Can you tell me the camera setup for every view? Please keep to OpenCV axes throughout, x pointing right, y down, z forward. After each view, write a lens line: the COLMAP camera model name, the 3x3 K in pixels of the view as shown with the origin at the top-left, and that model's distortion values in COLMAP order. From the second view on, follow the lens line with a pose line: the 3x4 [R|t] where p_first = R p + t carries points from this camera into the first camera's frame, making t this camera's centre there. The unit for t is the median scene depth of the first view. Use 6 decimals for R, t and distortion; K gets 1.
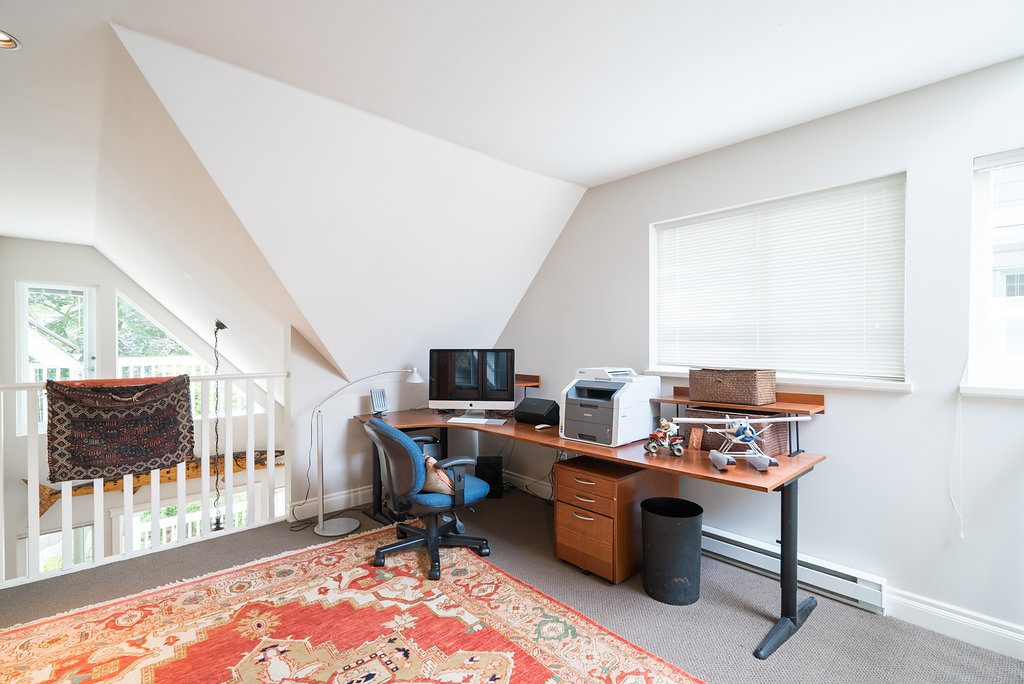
lens RADIAL K [[465.1, 0, 512.0], [0, 465.1, 345.9], [0, 0, 1]] dist [-0.006896, 0.002076]
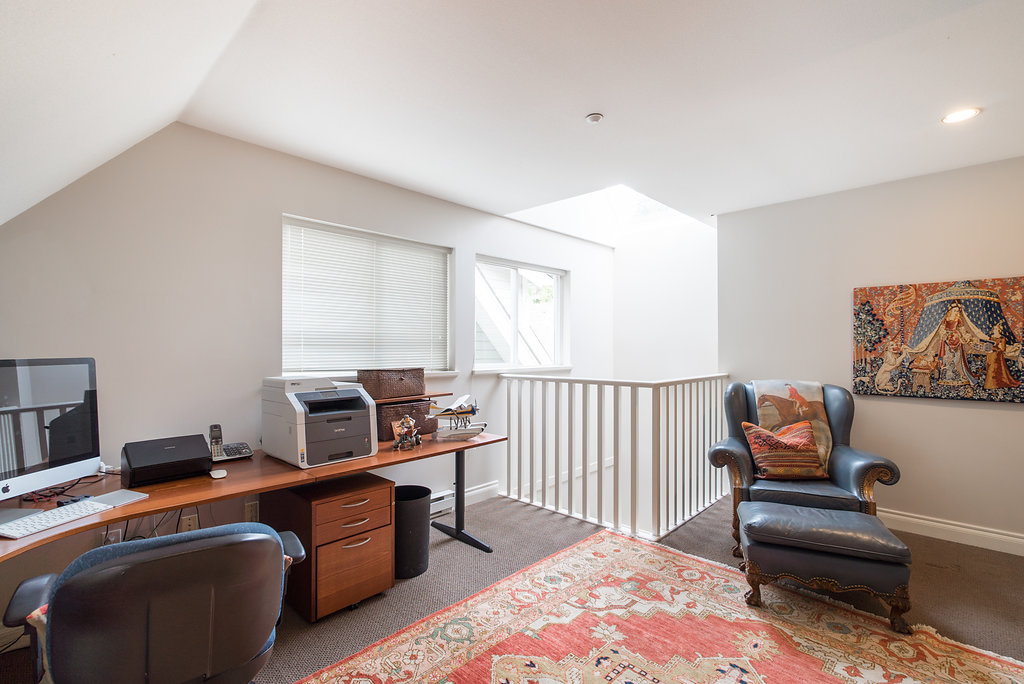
lens RADIAL K [[465.1, 0, 511.9], [0, 465.1, 344.7], [0, 0, 1]] dist [-0.006896, 0.002076]
pose [[-0.069703, 0.007703, 0.997538, -0.823110], [0.003799, 0.999965, -0.007456, -0.003386], [-0.997561, 0.003270, -0.069730, 0.837978]]
